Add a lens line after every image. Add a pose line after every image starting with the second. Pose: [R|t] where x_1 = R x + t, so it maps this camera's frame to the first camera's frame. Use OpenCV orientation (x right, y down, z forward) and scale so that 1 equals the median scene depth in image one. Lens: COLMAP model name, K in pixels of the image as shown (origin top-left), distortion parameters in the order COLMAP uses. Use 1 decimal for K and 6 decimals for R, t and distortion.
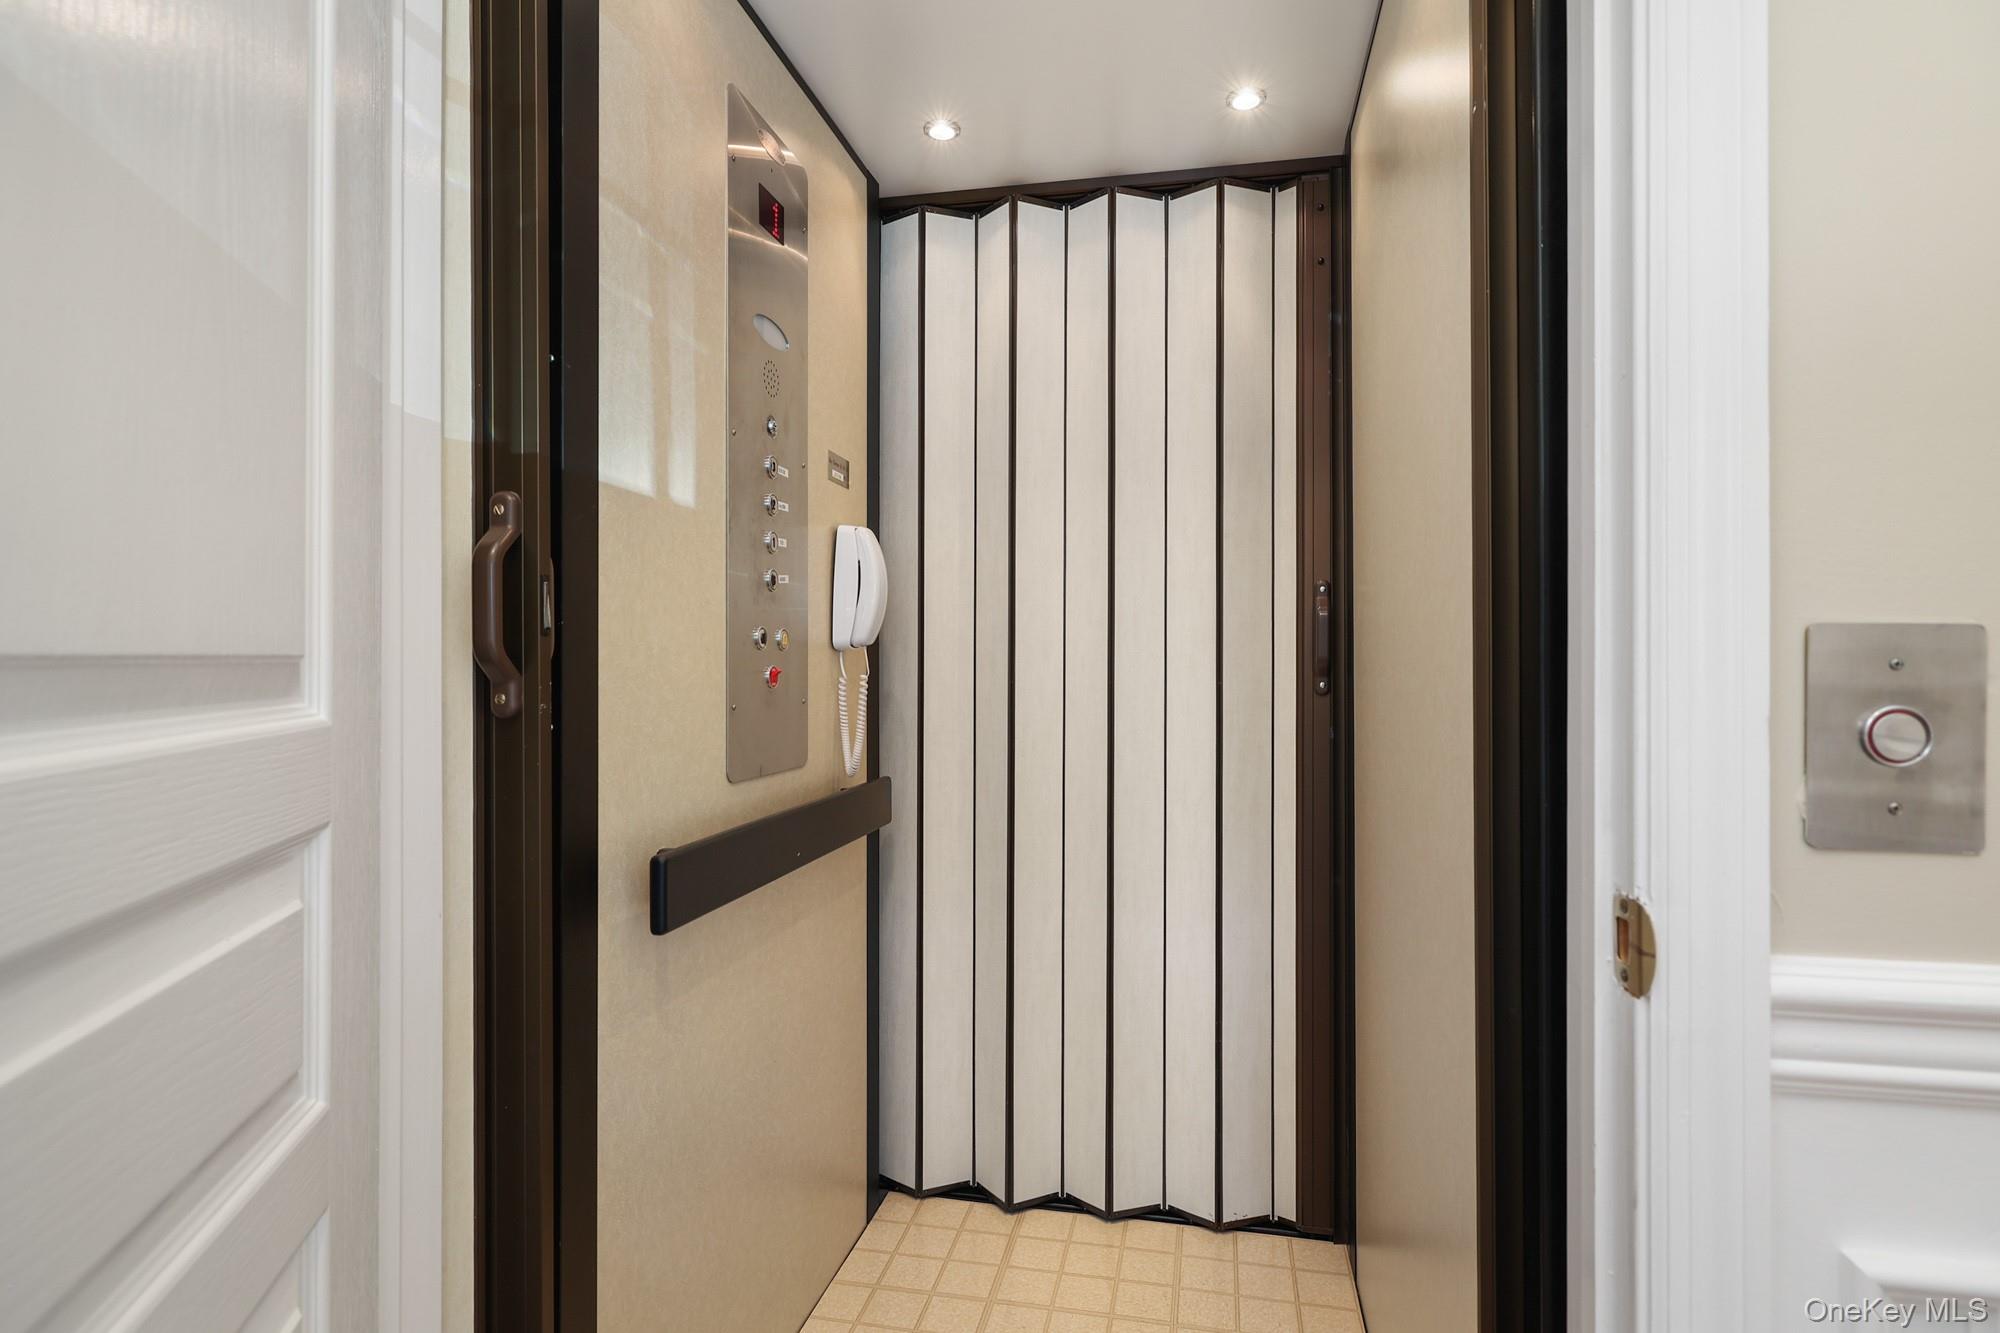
lens RADIAL K [[1005.8, 0, 1002.8], [0, 1005.8, 661.7], [0, 0, 1]] dist [0.004562, -0.001582]
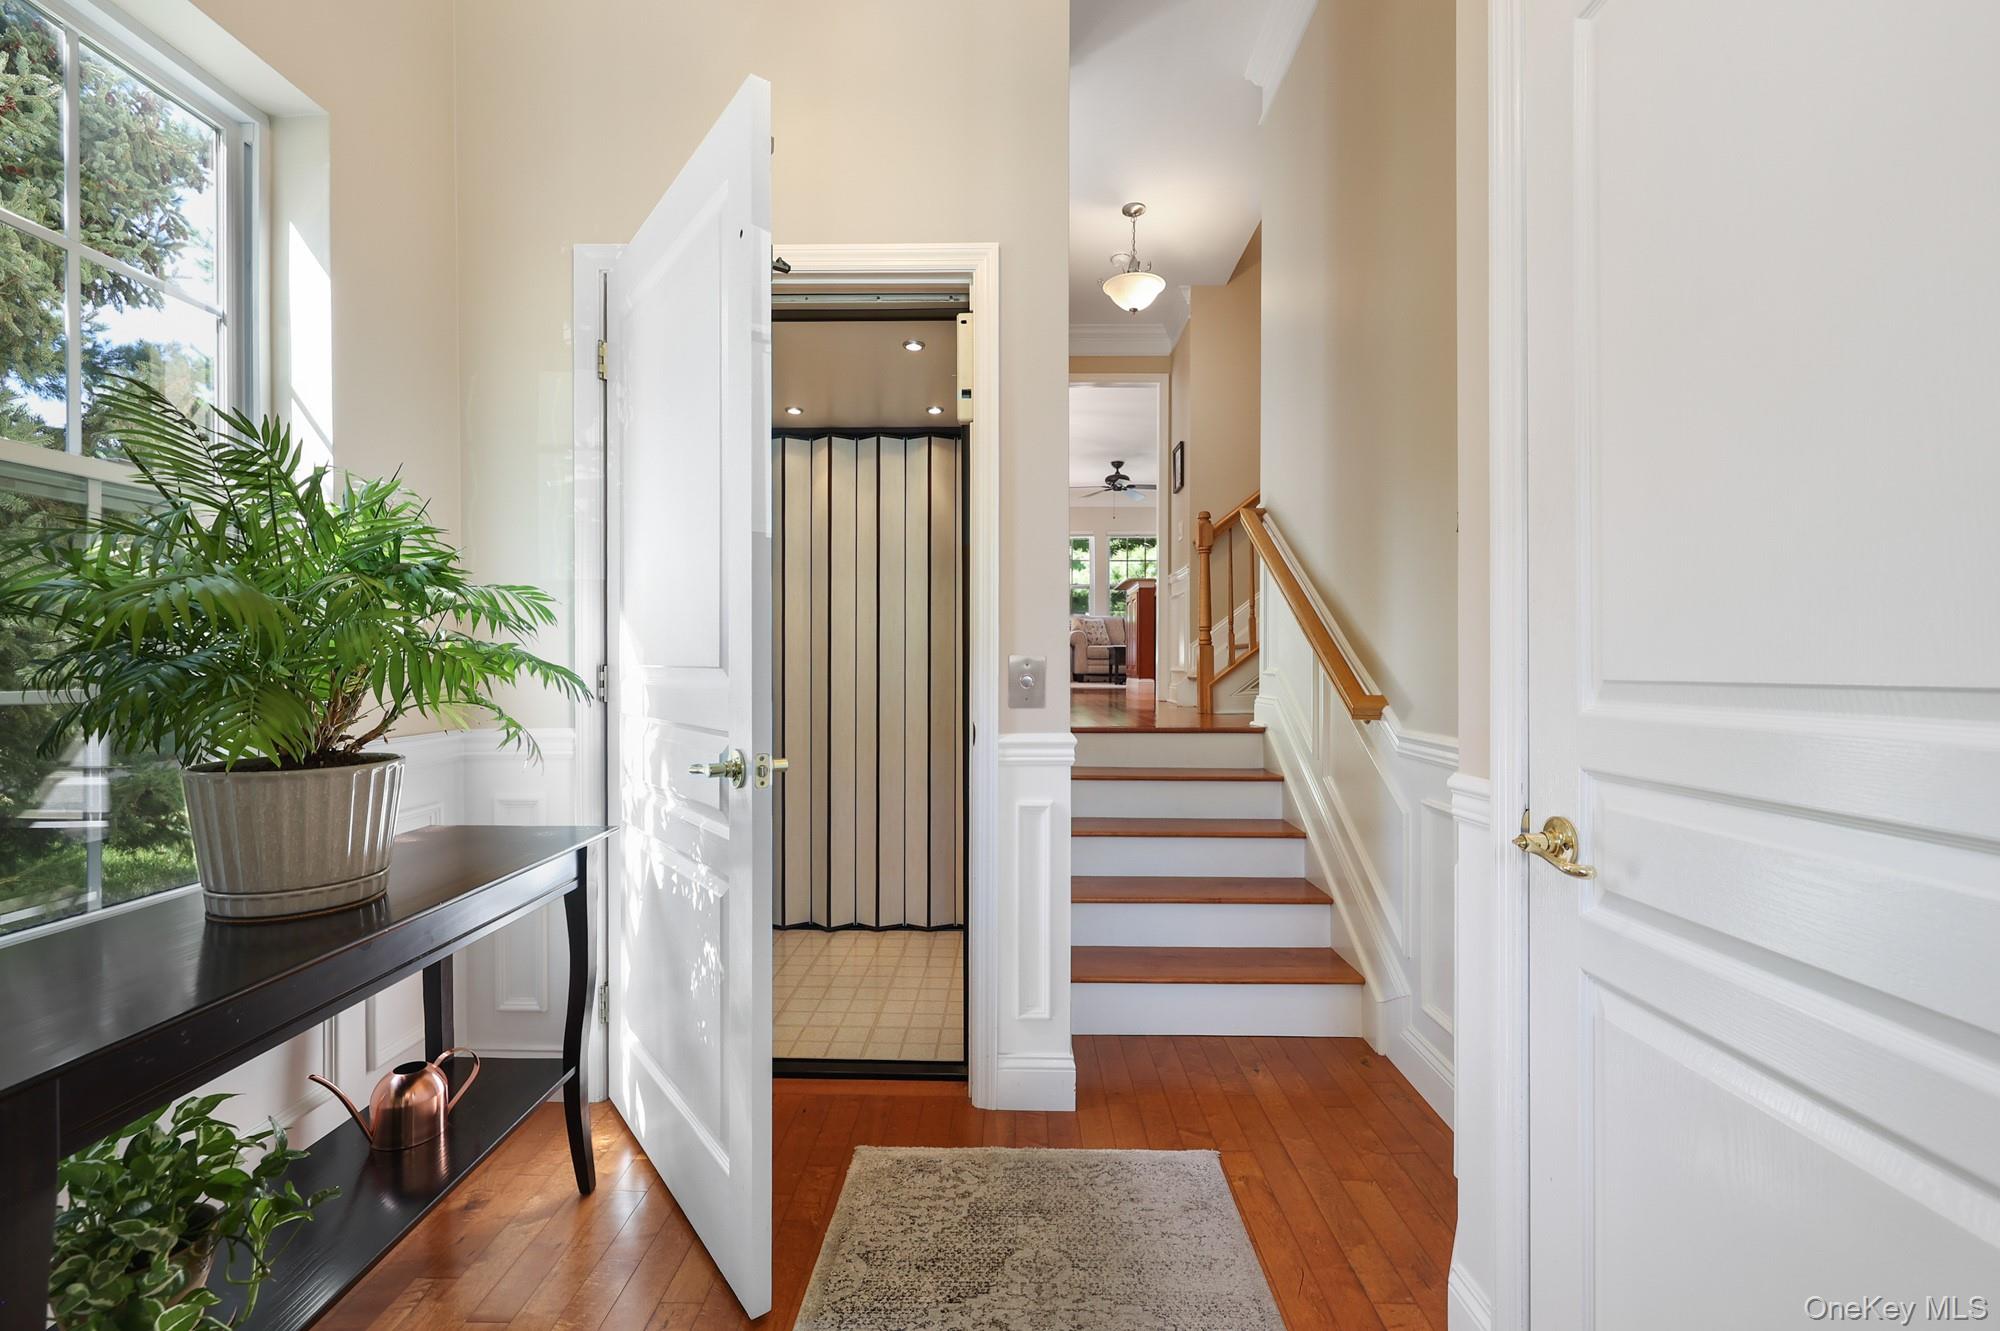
lens RADIAL K [[853.0, 0, 990.7], [0, 853.0, 666.7], [0, 0, 1]] dist [-0.002690, -0.000057]
pose [[0.982542, -0.002981, 0.186018, 0.008754], [0.002548, 0.999993, 0.002571, 0.000183], [-0.186024, -0.002052, 0.982543, -0.770434]]
